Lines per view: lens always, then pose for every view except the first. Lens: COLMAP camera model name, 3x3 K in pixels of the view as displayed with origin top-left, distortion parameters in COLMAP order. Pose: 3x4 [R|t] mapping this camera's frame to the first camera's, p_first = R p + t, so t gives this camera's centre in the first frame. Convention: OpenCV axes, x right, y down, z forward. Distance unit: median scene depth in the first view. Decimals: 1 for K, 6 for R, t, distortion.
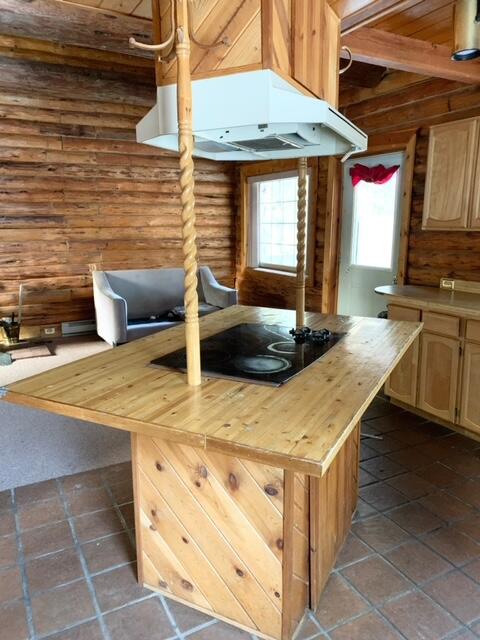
lens RADIAL K [[487.0, 0, 239.1], [0, 487.0, 309.6], [0, 0, 1]] dist [0.033817, -0.040880]
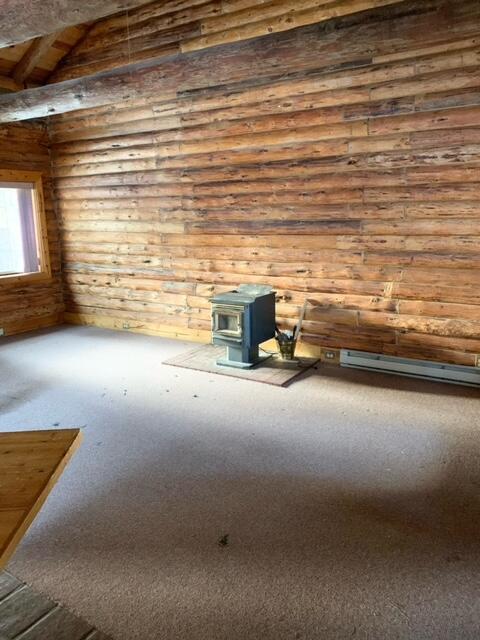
lens RADIAL K [[487.0, 0, 240.3], [0, 487.0, 317.0], [0, 0, 1]] dist [0.033817, -0.040880]
pose [[0.500535, 0.174479, -0.847951, 0.250040], [-0.143776, 0.982631, 0.117322, -0.101596], [0.853694, 0.063191, 0.516928, 0.431814]]
